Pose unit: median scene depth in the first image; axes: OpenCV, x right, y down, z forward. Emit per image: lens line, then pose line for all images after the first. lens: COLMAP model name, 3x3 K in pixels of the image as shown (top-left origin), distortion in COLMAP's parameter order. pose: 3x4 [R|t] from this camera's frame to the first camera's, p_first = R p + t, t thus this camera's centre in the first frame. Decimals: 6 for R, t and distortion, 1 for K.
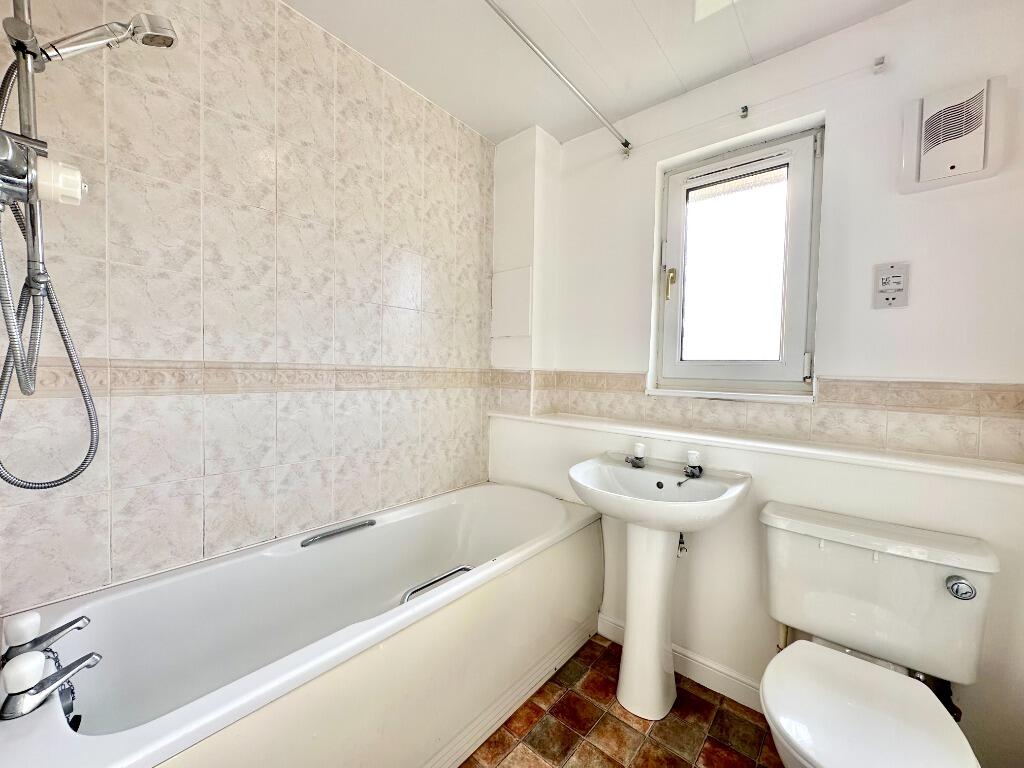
lens RADIAL K [[405.8, 0, 510.0], [0, 405.8, 380.1], [0, 0, 1]] dist [0.002189, 0.000211]
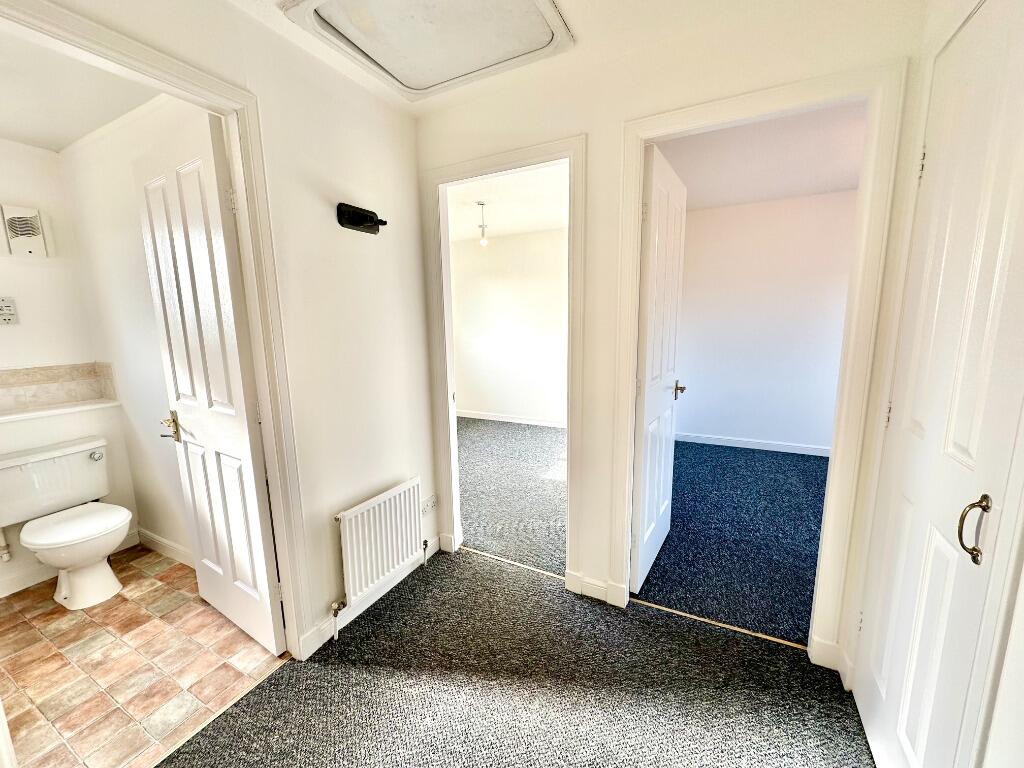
lens RADIAL K [[405.8, 0, 509.6], [0, 405.8, 376.7], [0, 0, 1]] dist [0.002189, 0.000211]
pose [[-0.263891, -0.163514, 0.950592, -1.283844], [0.040886, 0.982744, 0.180394, -0.196702], [-0.963686, 0.086470, -0.252652, -0.560089]]
